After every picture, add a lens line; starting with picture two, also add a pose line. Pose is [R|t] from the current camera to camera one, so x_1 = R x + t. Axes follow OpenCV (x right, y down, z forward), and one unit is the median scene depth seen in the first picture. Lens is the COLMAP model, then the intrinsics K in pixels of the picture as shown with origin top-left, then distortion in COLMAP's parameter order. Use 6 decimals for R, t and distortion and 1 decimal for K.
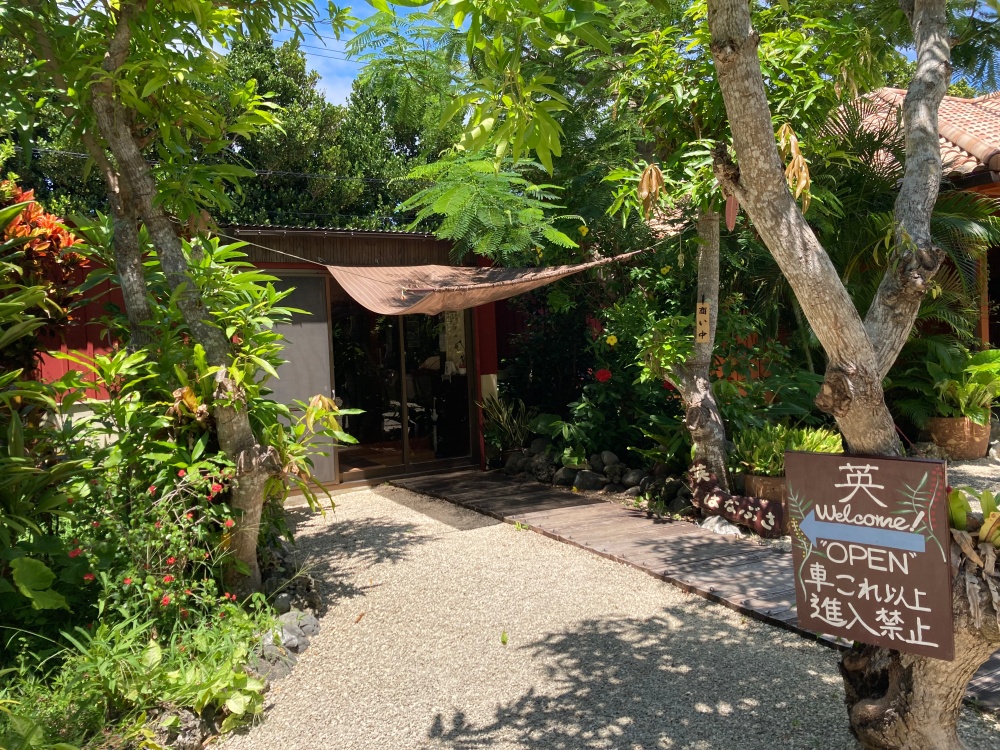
lens RADIAL K [[825.1, 0, 499.4], [0, 825.1, 330.3], [0, 0, 1]] dist [0.033483, 0.009632]
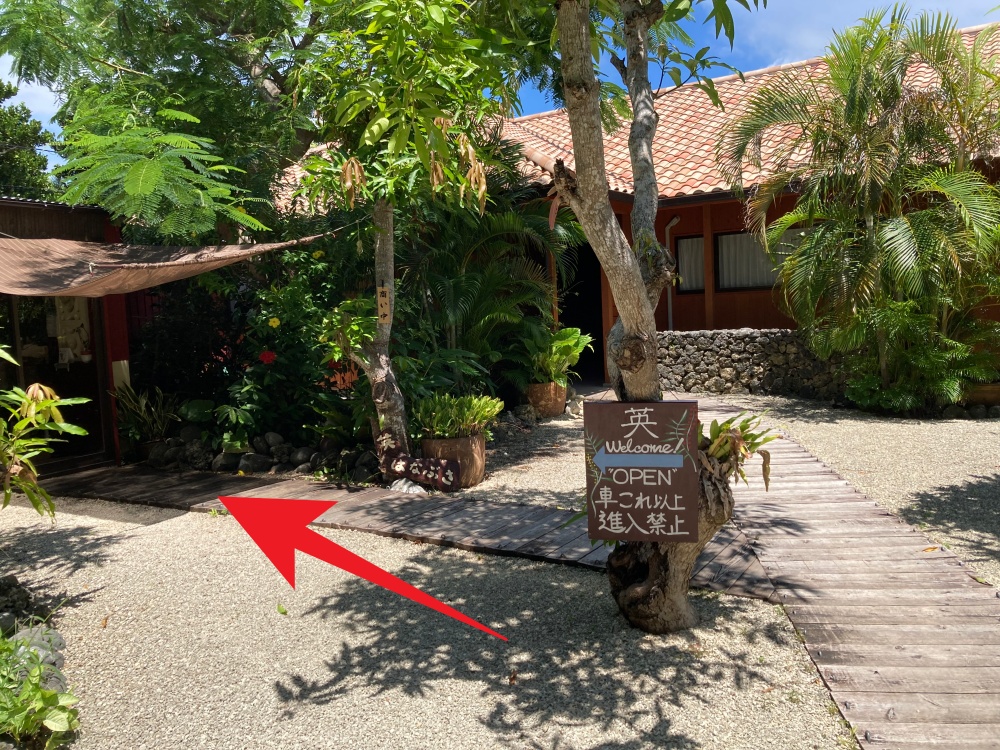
lens RADIAL K [[812.8, 0, 499.1], [0, 812.8, 317.2], [0, 0, 1]] dist [0.119589, -0.144334]
pose [[0.866500, -0.004556, 0.499156, -0.260555], [0.002770, 0.999987, 0.004319, 0.004578], [-0.499169, -0.002360, 0.866501, -0.021063]]
